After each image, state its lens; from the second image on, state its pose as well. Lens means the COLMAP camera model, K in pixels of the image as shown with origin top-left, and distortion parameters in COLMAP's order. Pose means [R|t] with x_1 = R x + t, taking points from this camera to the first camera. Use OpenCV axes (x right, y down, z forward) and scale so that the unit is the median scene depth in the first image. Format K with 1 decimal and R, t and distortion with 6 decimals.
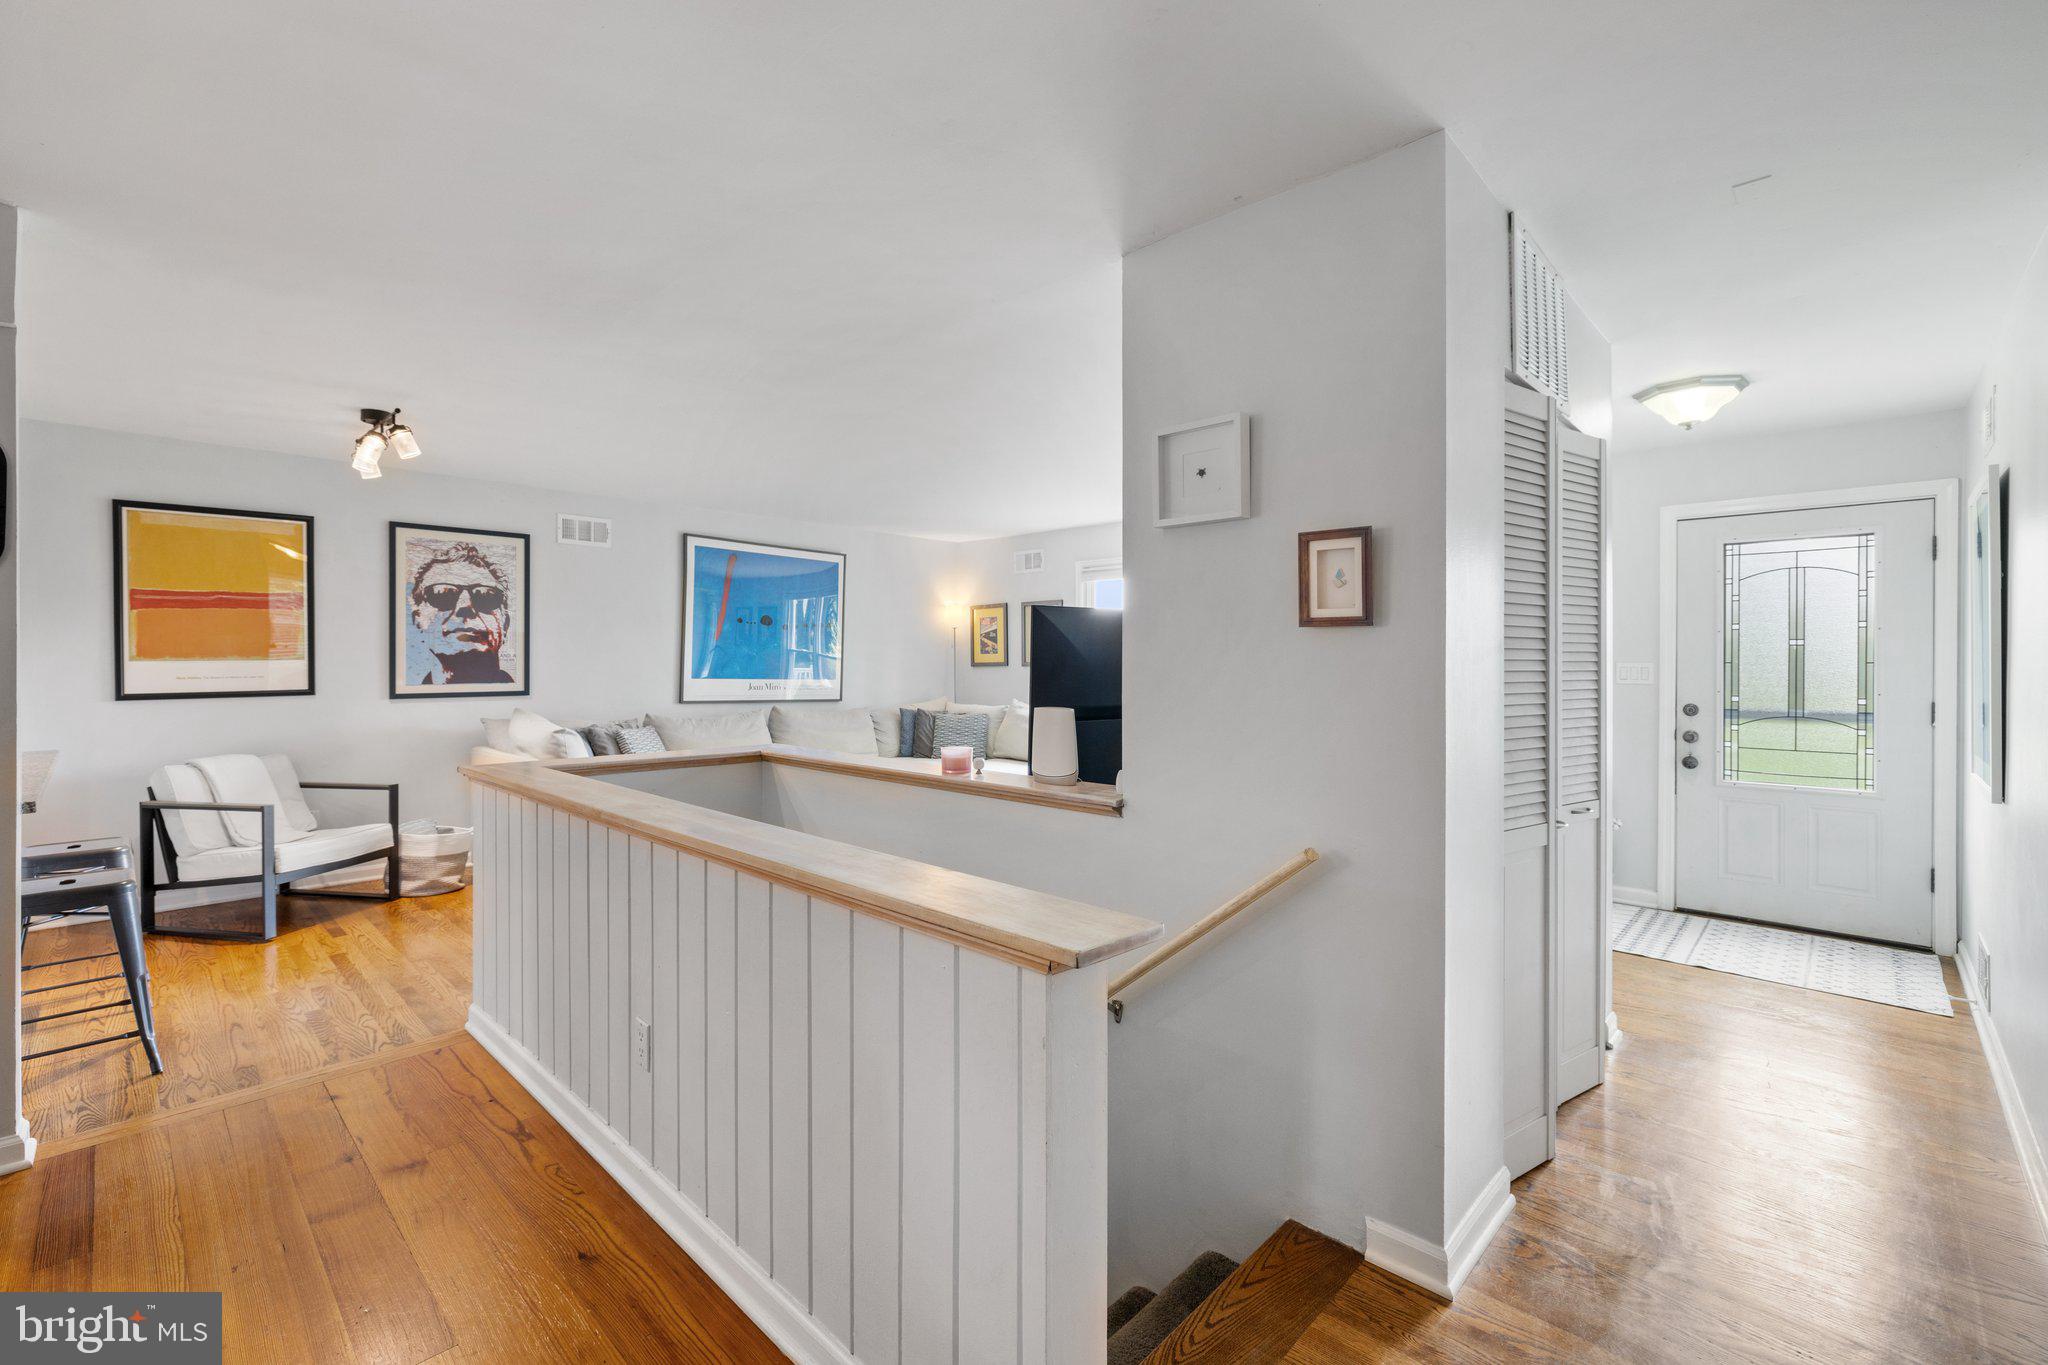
lens RADIAL K [[872.2, 0, 997.6], [0, 872.2, 662.7], [0, 0, 1]] dist [-0.001005, 0.000643]
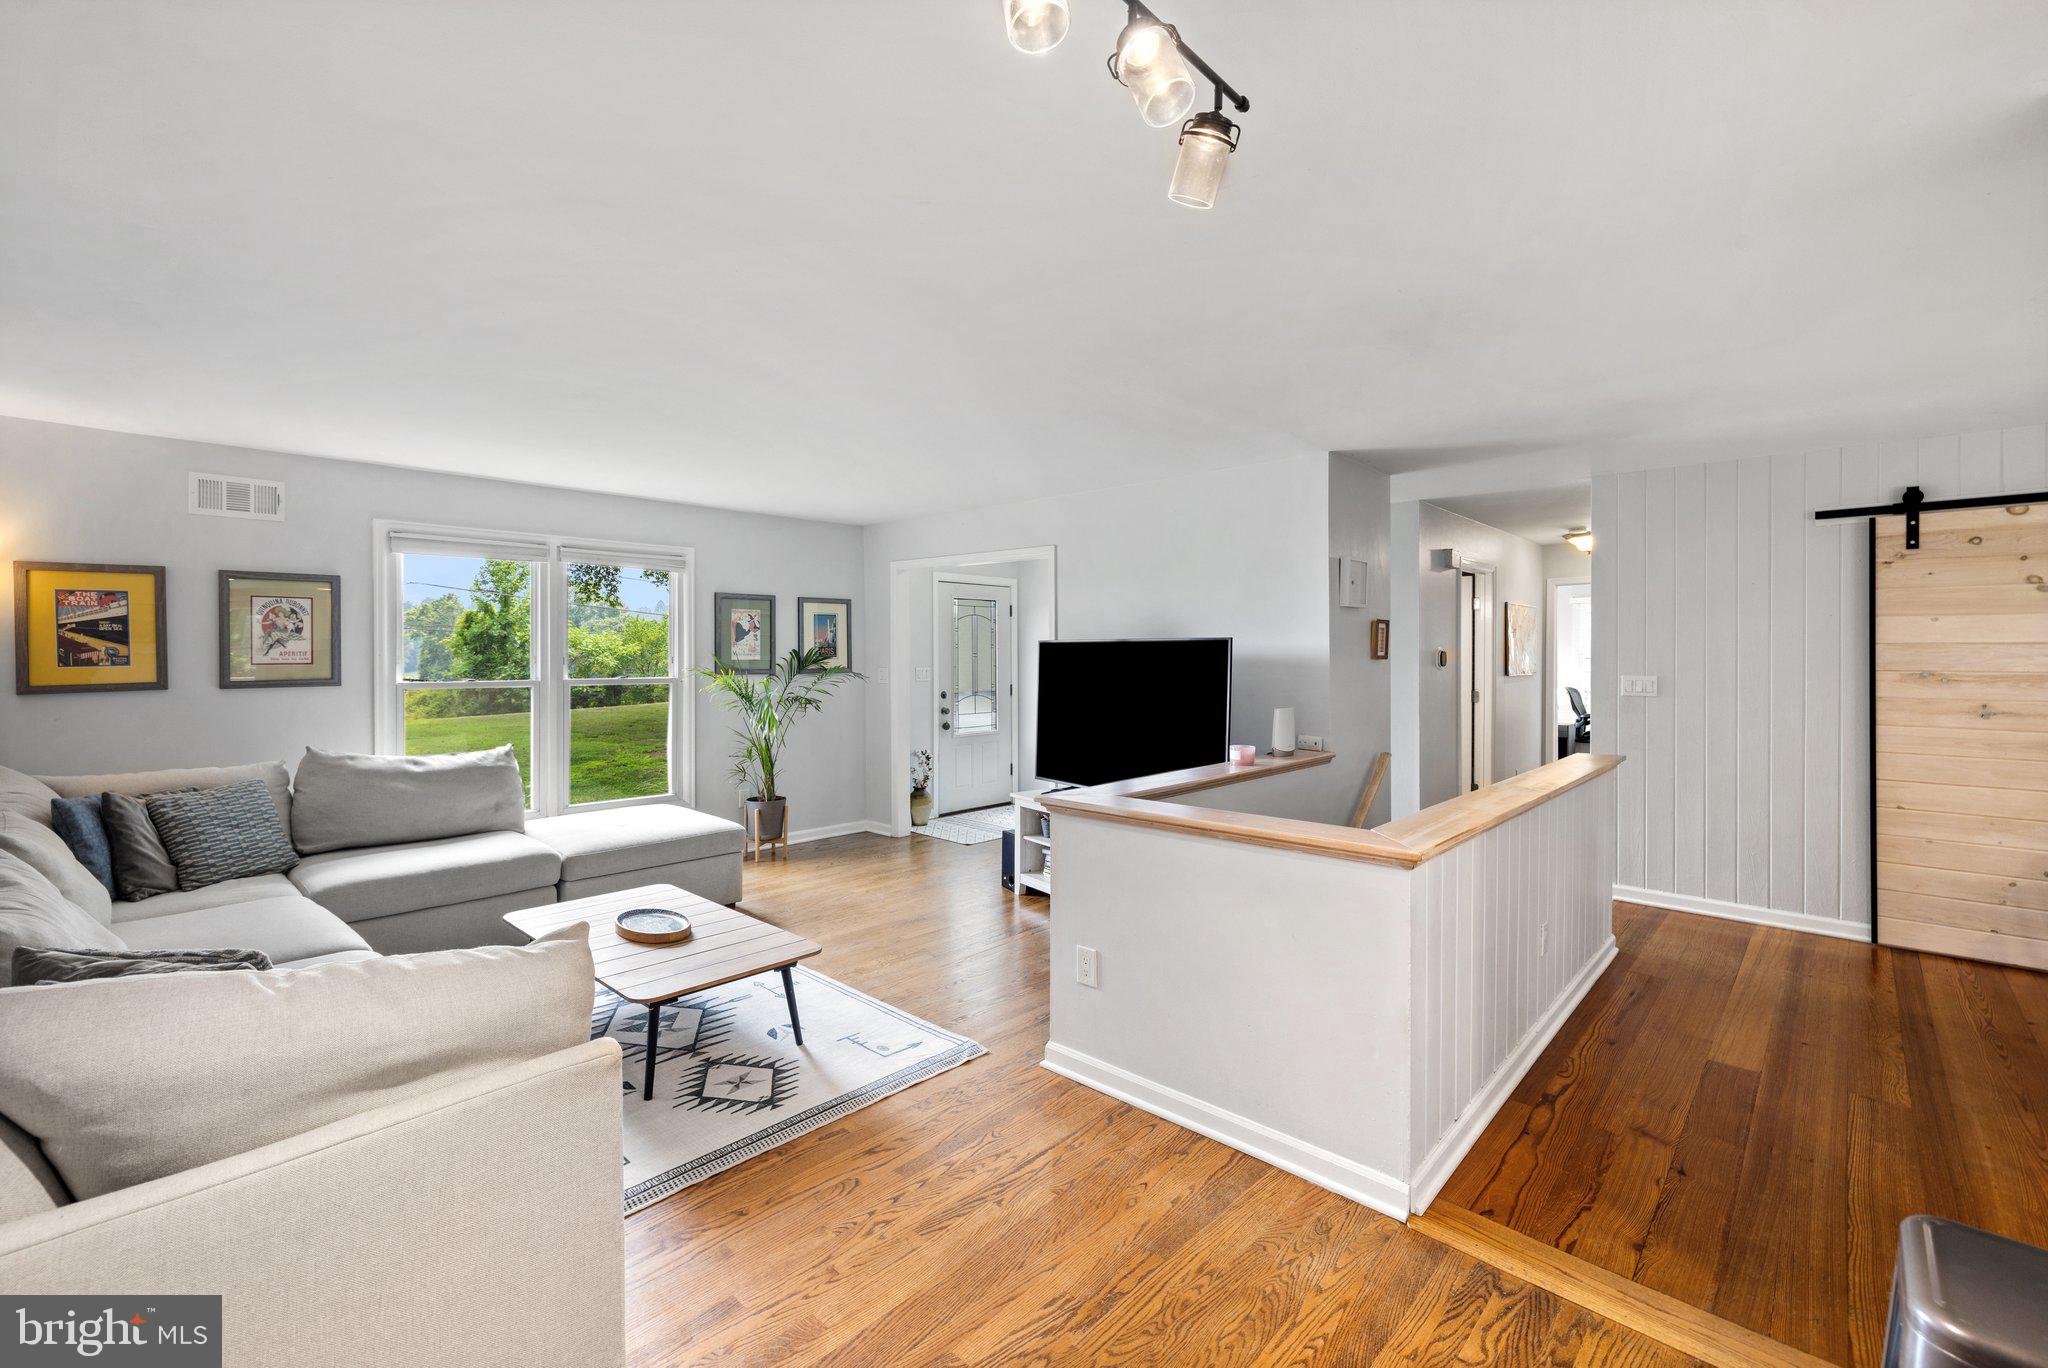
lens RADIAL K [[872.2, 0, 994.4], [0, 872.2, 655.7], [0, 0, 1]] dist [-0.001005, 0.000643]
pose [[0.000868, -0.004811, 0.999988, -0.781539], [0.004215, 0.999980, 0.004807, -0.025920], [-0.999991, 0.004211, 0.000888, 0.795428]]
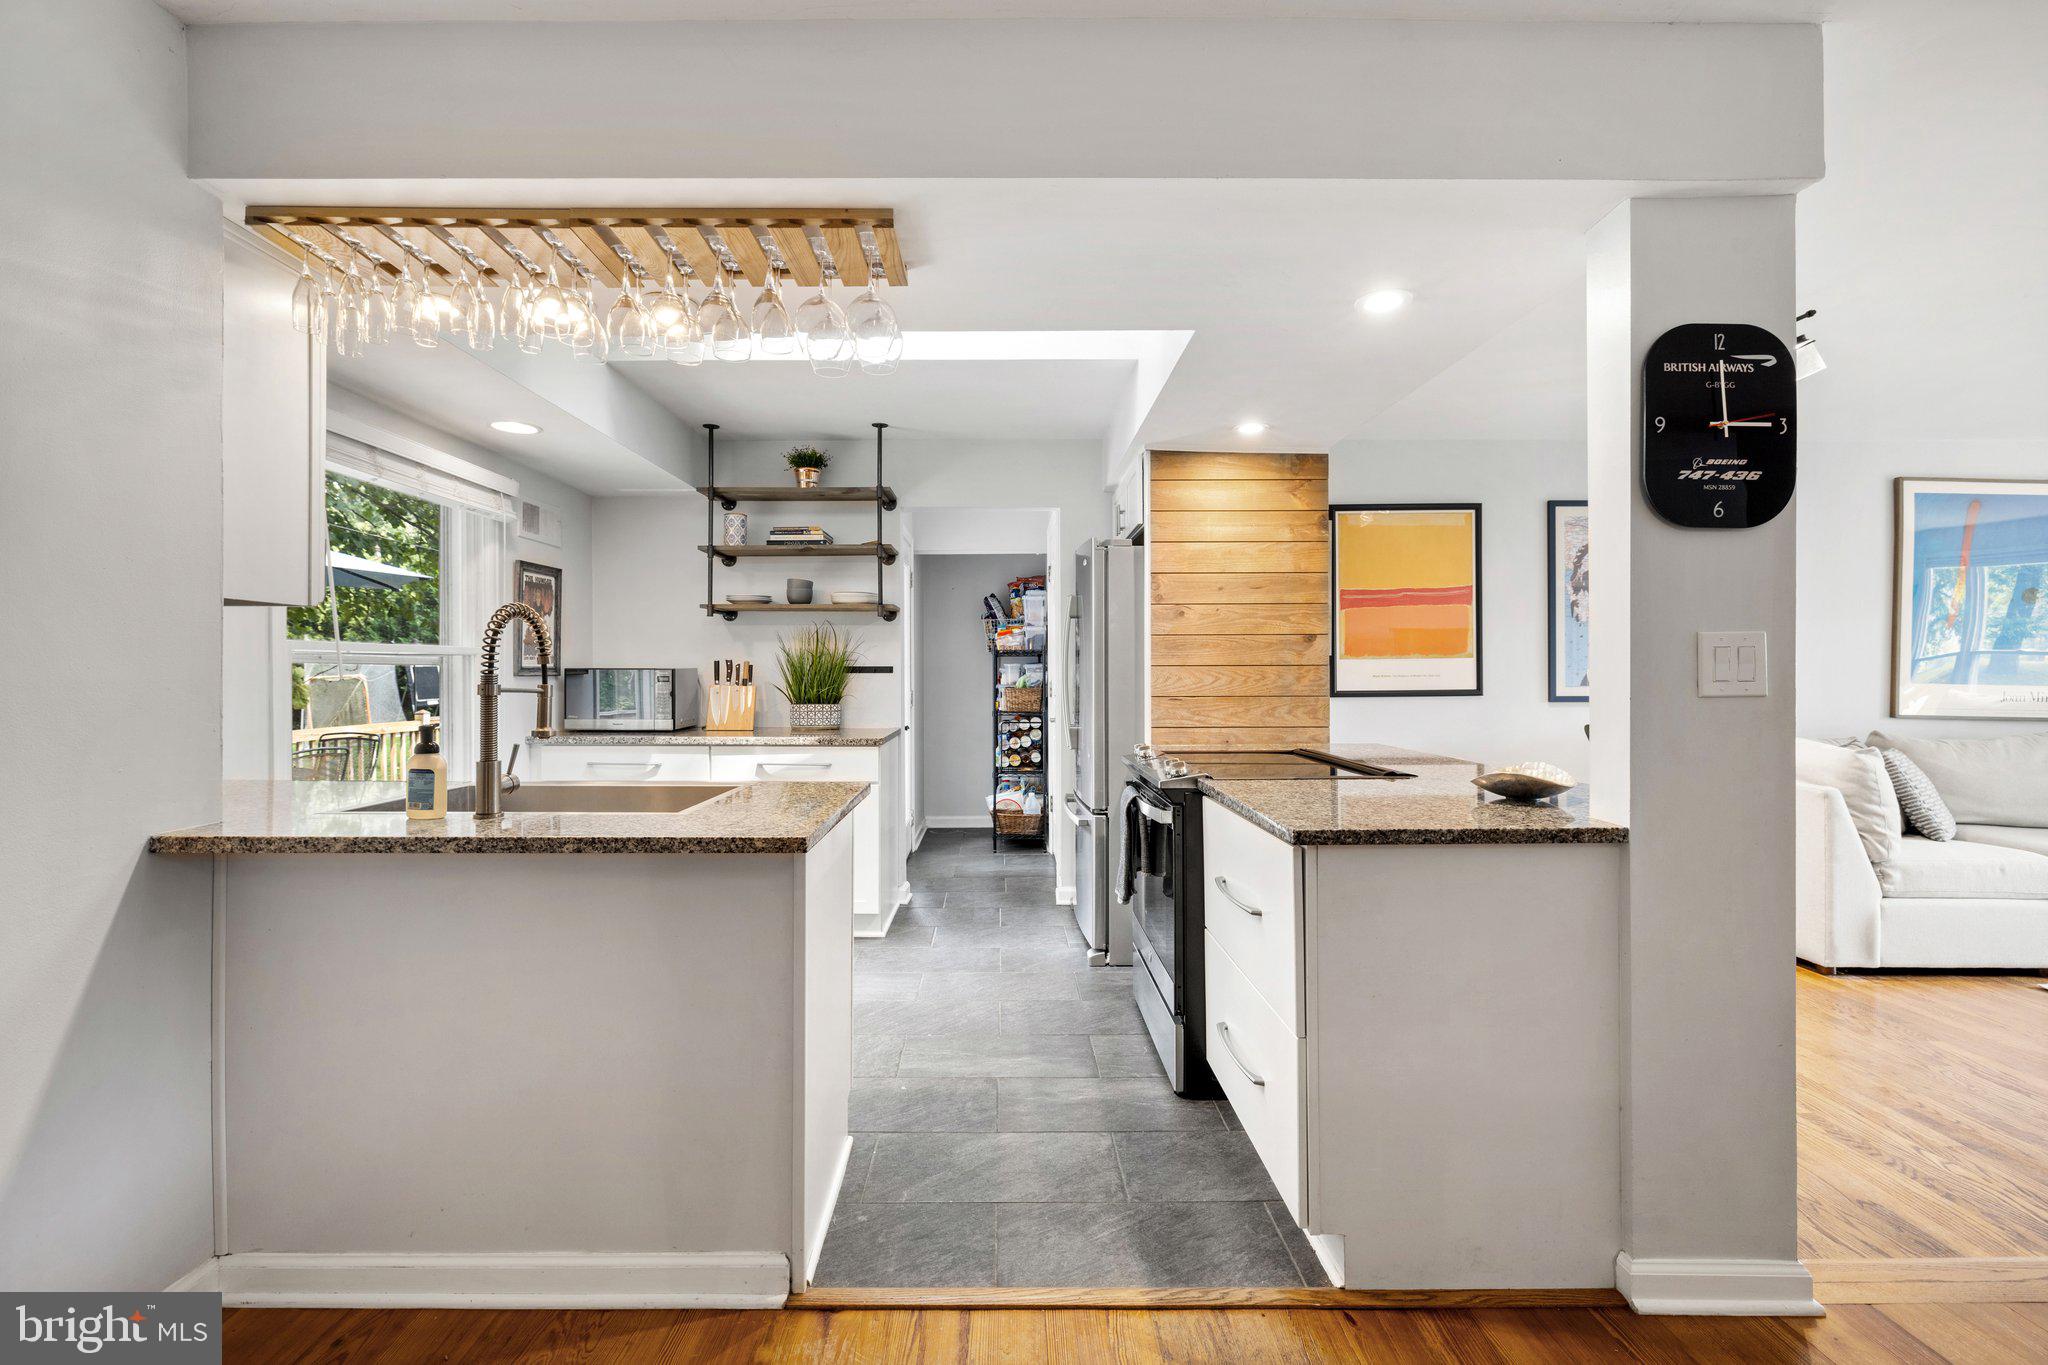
lens RADIAL K [[872.2, 0, 1000.5], [0, 872.2, 665.6], [0, 0, 1]] dist [-0.001005, 0.000643]
pose [[0.703454, -0.009508, -0.710677, -0.462952], [0.000748, 0.999920, -0.012637, 0.015432], [0.710740, 0.008358, 0.703405, -0.010127]]
